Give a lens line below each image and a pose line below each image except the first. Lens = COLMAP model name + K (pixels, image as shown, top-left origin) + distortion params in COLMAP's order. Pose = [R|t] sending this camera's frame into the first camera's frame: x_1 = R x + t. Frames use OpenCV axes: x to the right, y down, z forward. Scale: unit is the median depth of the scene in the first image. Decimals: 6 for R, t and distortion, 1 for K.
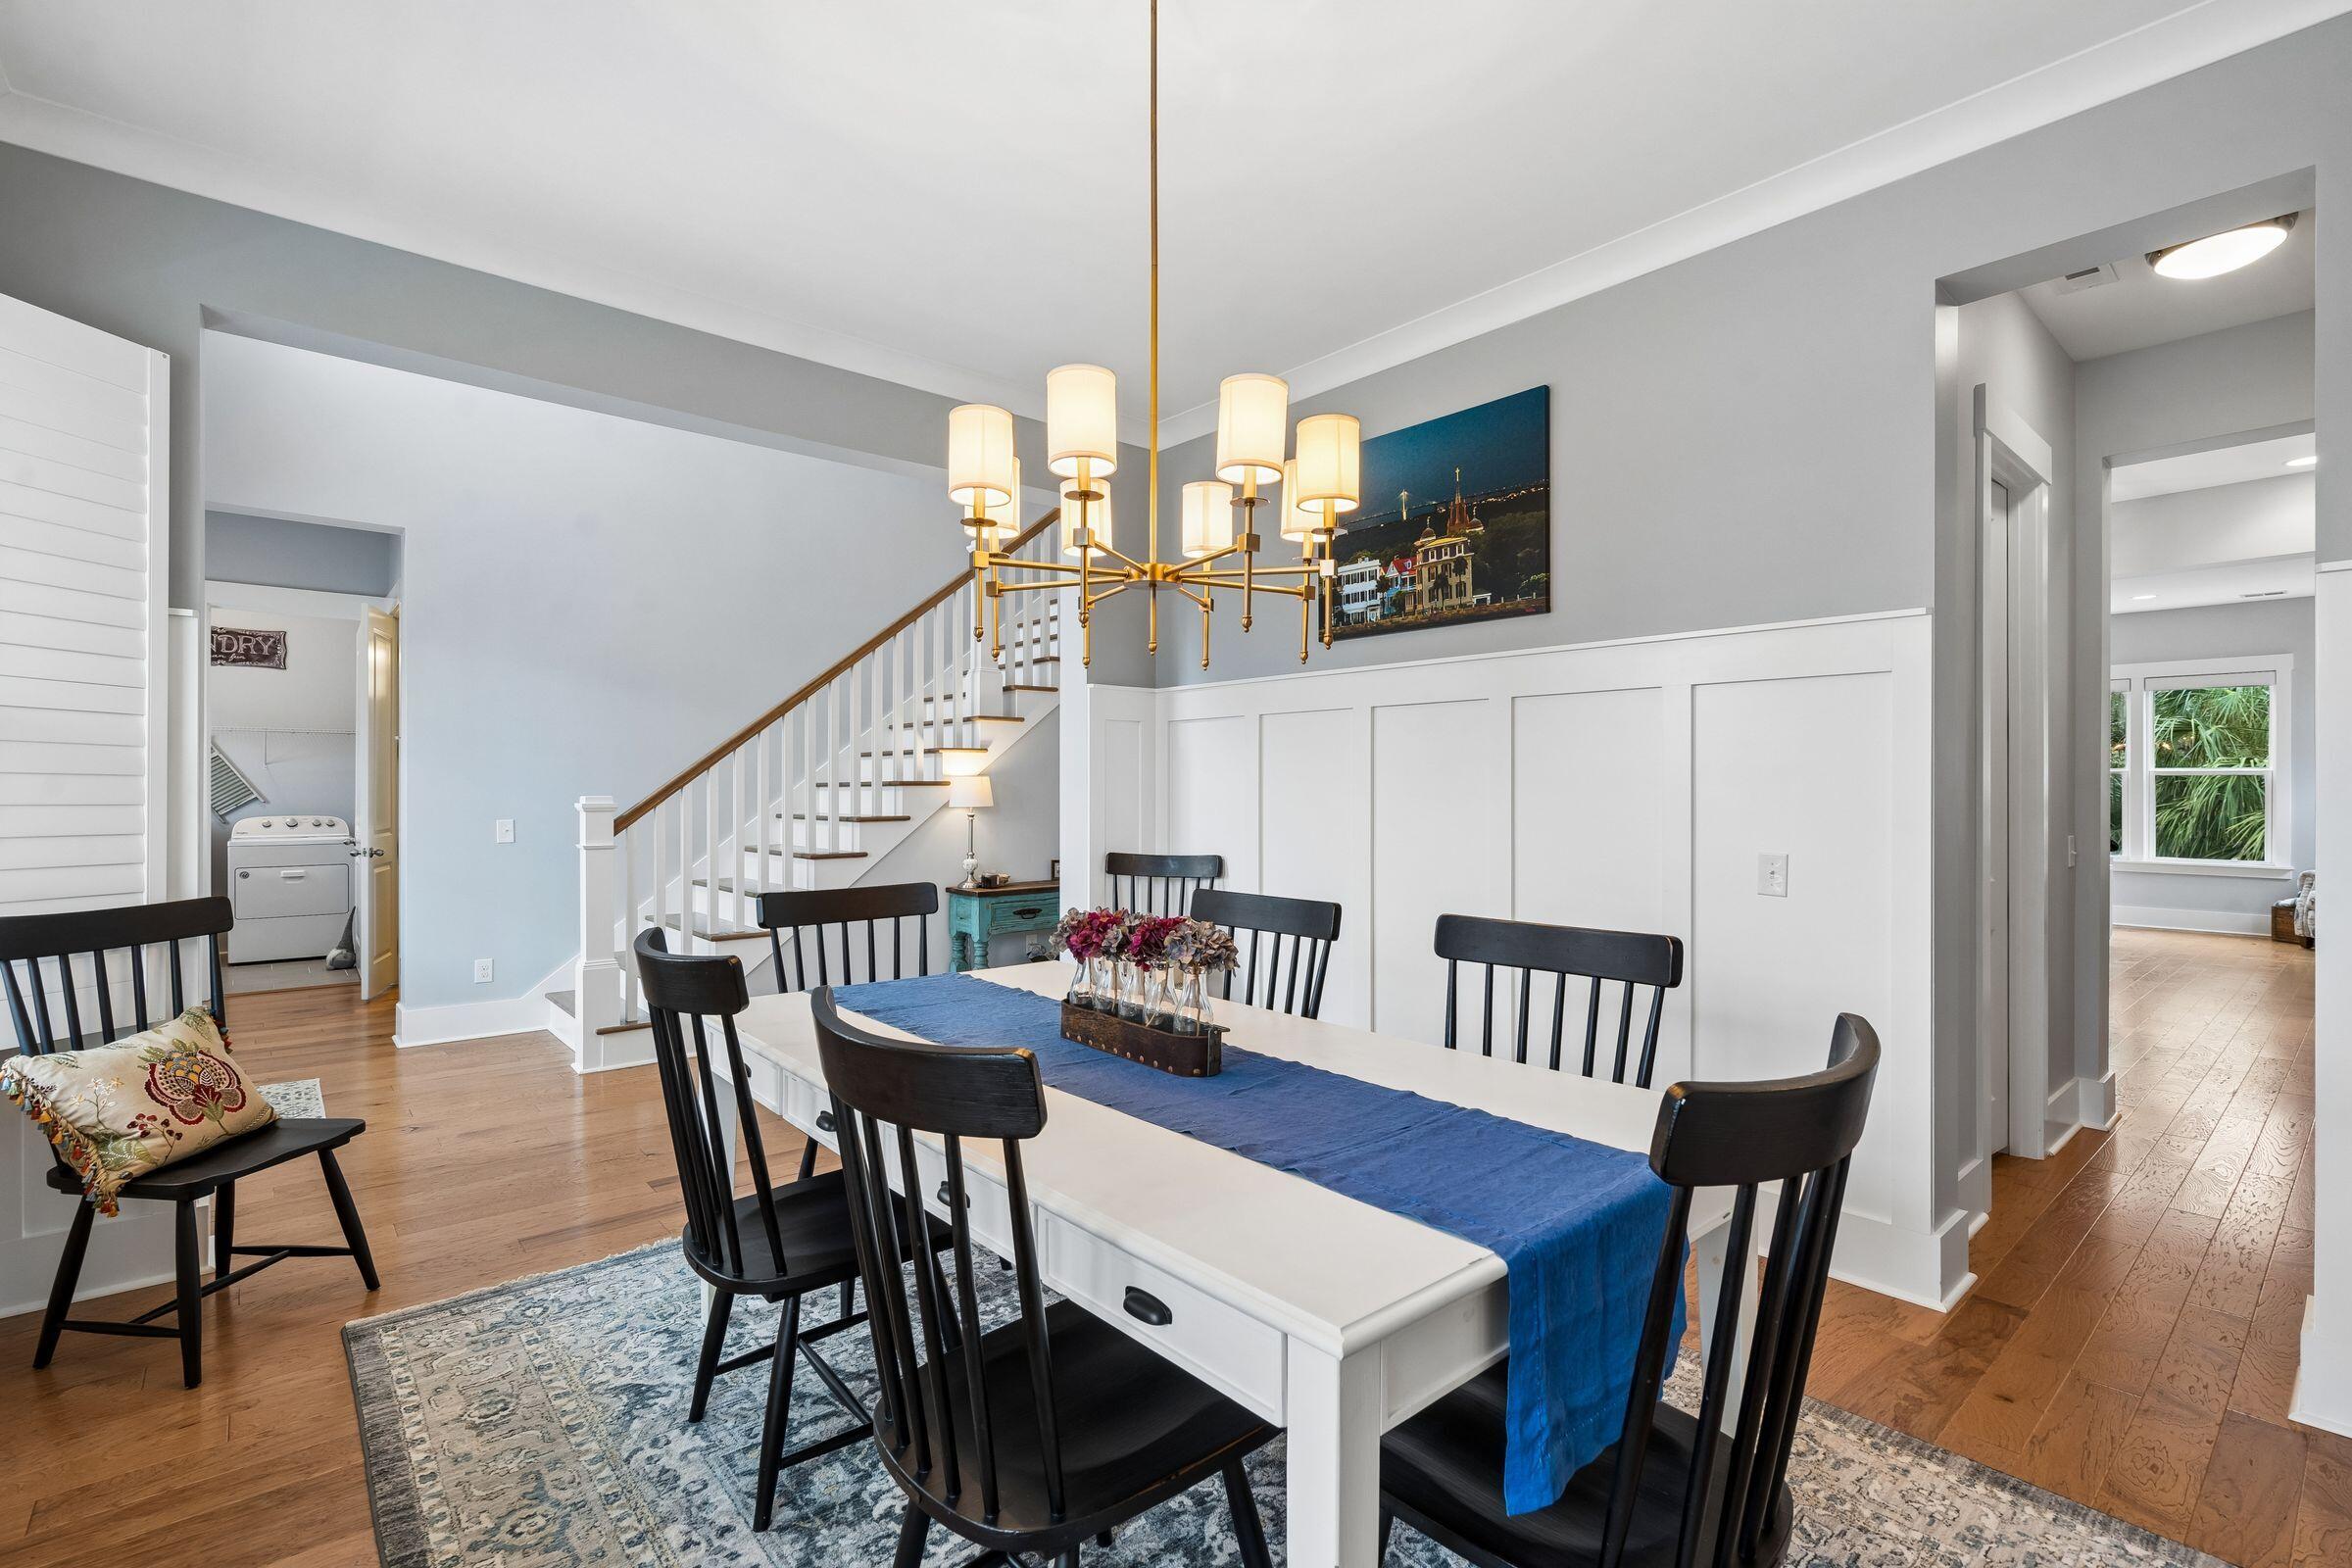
lens RADIAL K [[1074.0, 0, 1180.1], [0, 1074.0, 782.8], [0, 0, 1]] dist [0.001190, 0.000605]
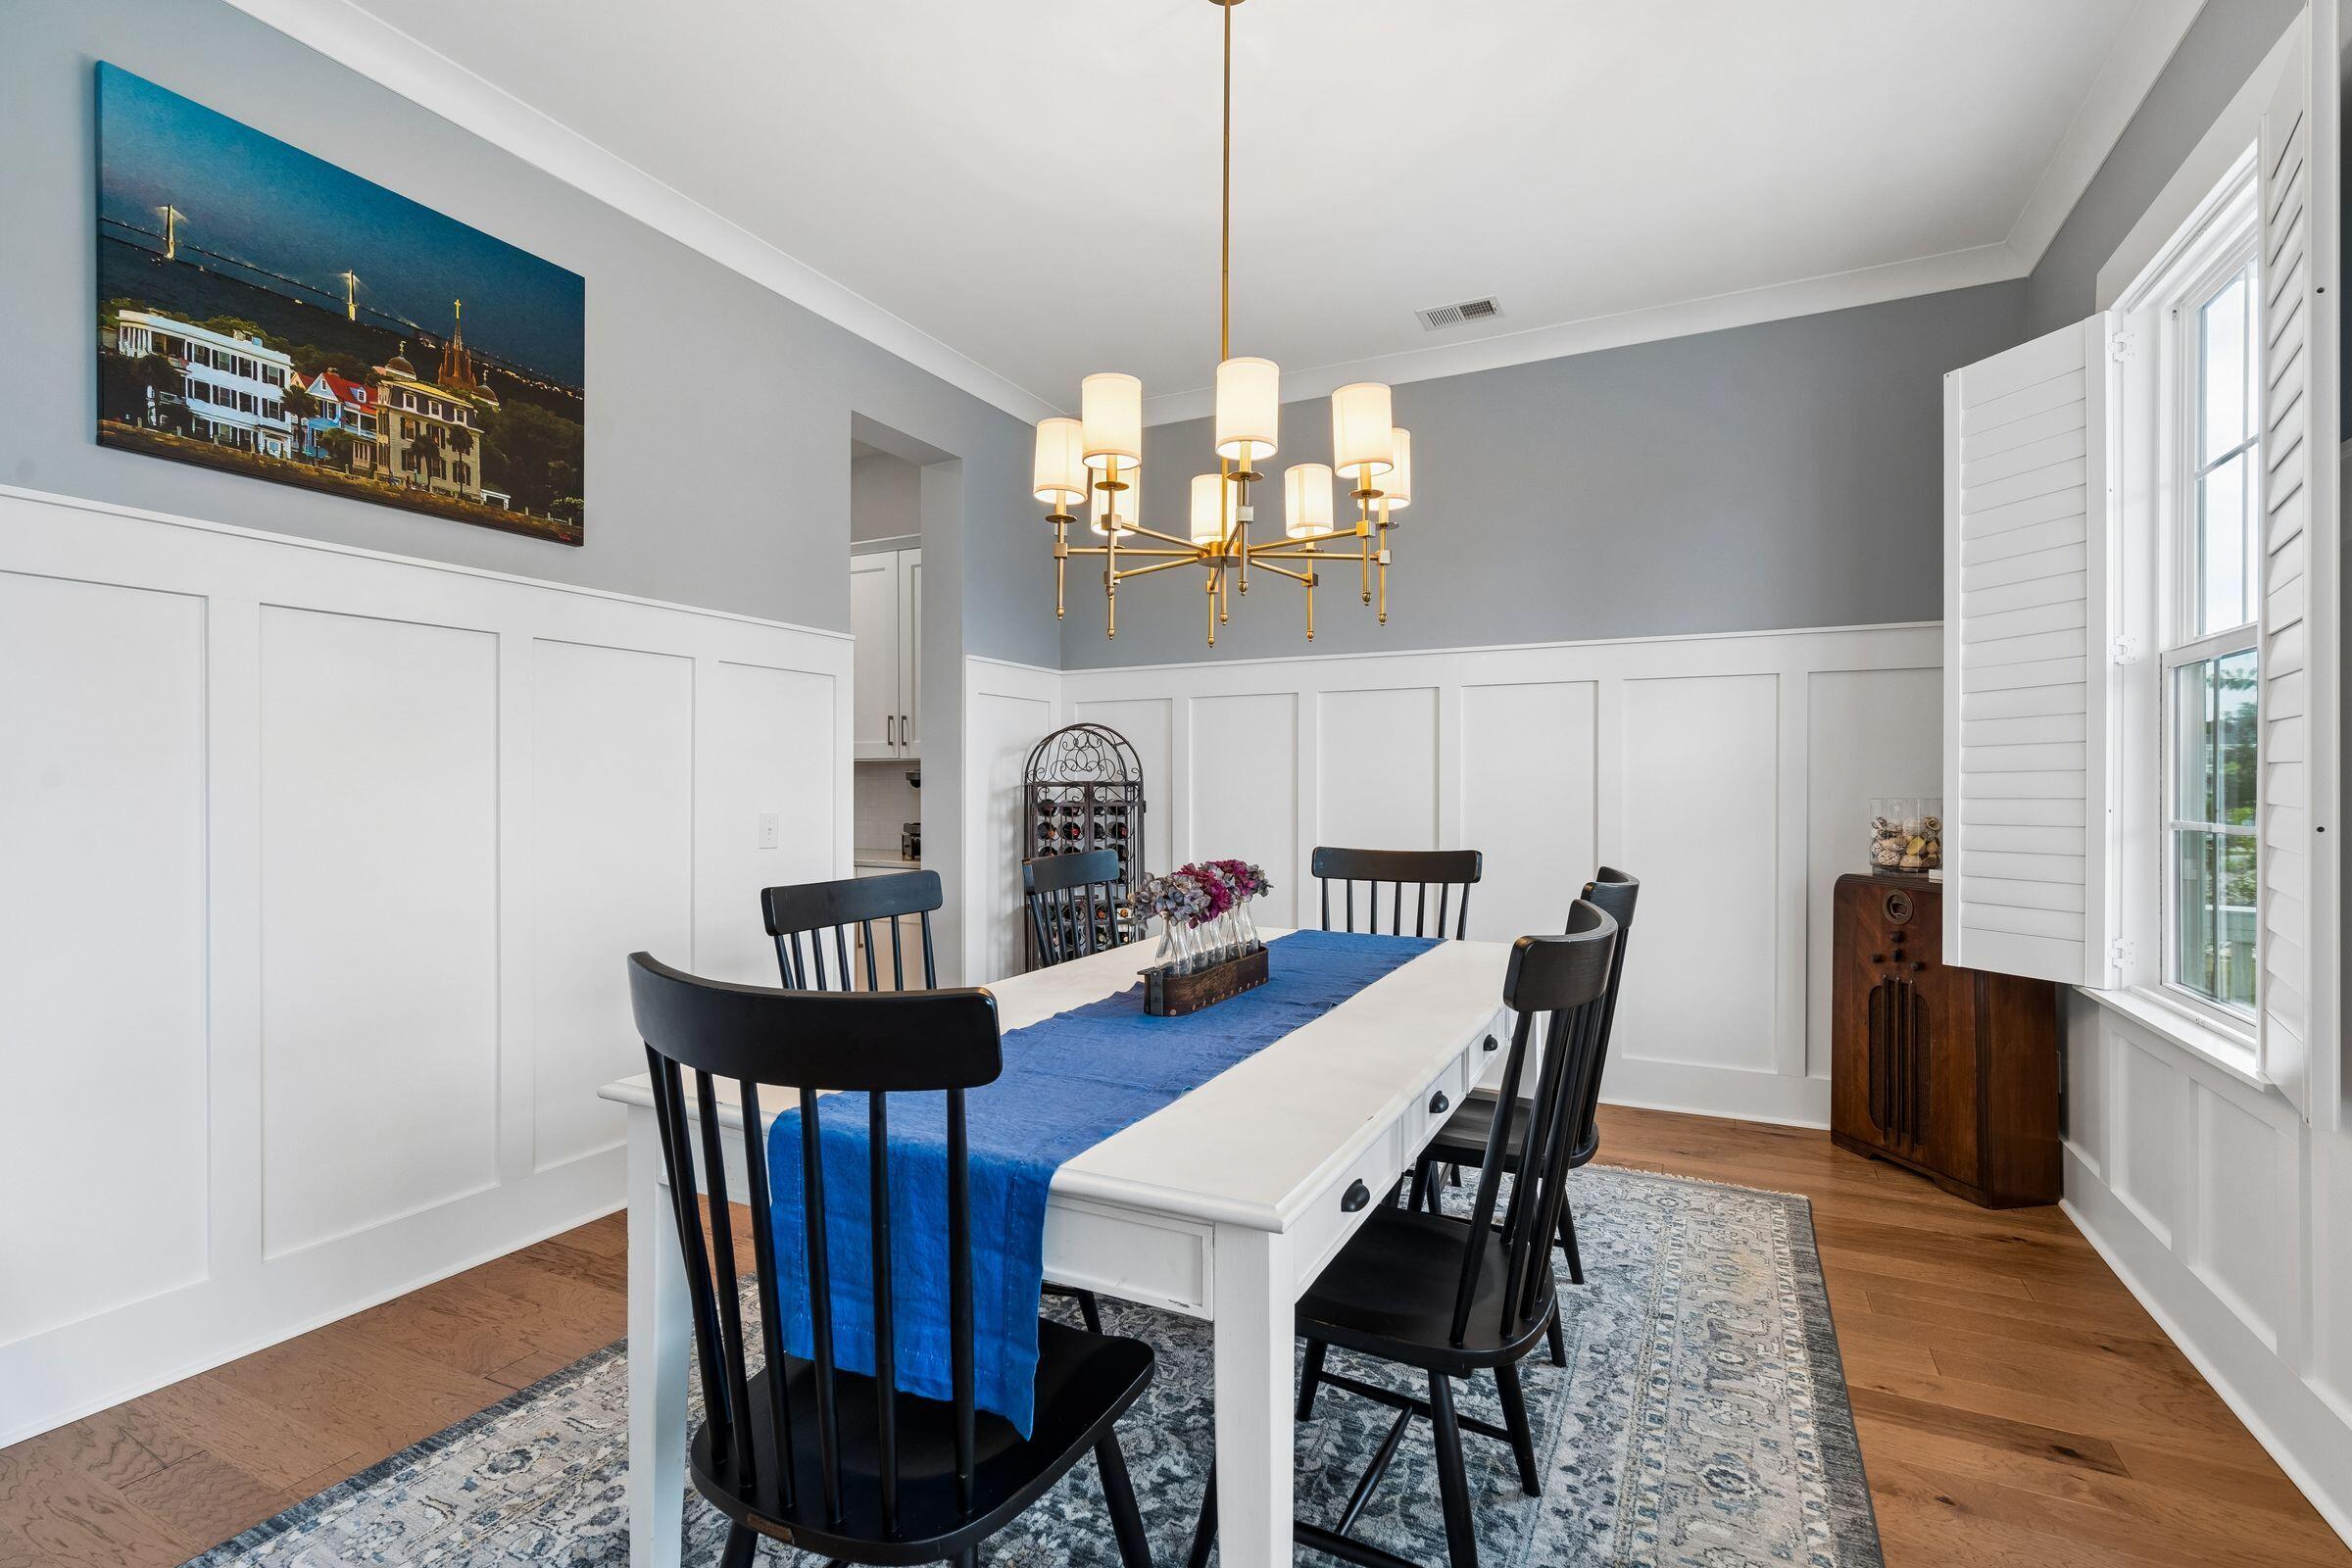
lens RADIAL K [[1074.0, 0, 1168.7], [0, 1074.0, 786.9], [0, 0, 1]] dist [0.001190, 0.000605]
pose [[-0.383359, -0.005638, 0.923582, -0.570177], [-0.004145, 0.999982, 0.004384, 0.023415], [-0.923590, -0.002147, -0.383376, 0.825172]]
